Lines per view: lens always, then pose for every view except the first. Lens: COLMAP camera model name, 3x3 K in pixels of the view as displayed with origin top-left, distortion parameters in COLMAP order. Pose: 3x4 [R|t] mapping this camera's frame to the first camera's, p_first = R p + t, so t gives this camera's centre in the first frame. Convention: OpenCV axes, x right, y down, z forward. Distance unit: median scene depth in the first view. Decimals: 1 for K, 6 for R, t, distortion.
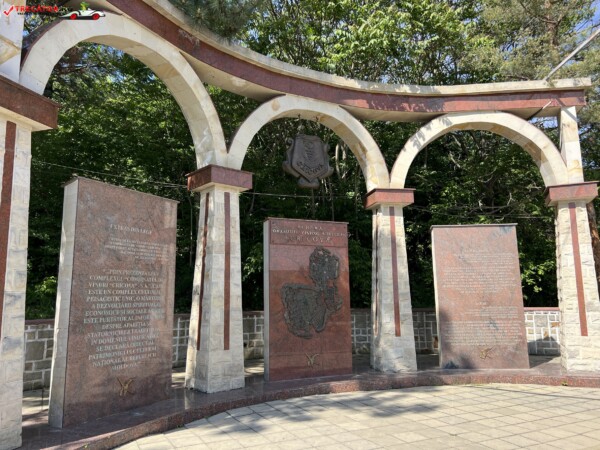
lens RADIAL K [[459.6, 0, 296.8], [0, 459.6, 224.4], [0, 0, 1]] dist [0.028057, 0.000309]
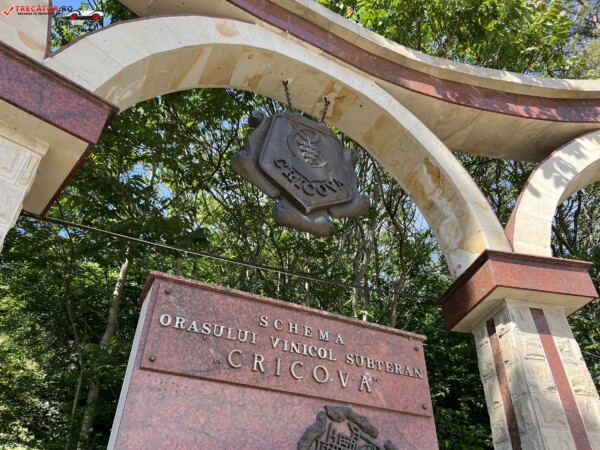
lens RADIAL K [[453.9, 0, 297.5], [0, 453.9, 227.8], [0, 0, 1]] dist [0.051996, -0.053127]
pose [[0.999501, 0.026908, -0.016542, 0.026085], [-0.031520, 0.883543, -0.467289, 0.077728], [0.002042, 0.467577, 0.883950, 0.663931]]
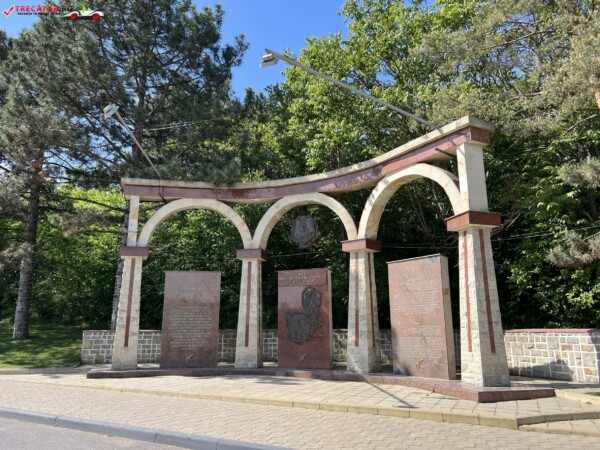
lens RADIAL K [[453.9, 0, 297.5], [0, 453.9, 227.8], [0, 0, 1]] dist [0.051996, -0.053127]
pose [[0.608398, -0.162353, -0.776849, 1.194438], [0.122165, 0.986344, -0.110459, 0.016798], [0.784173, -0.027701, 0.619923, 0.007526]]
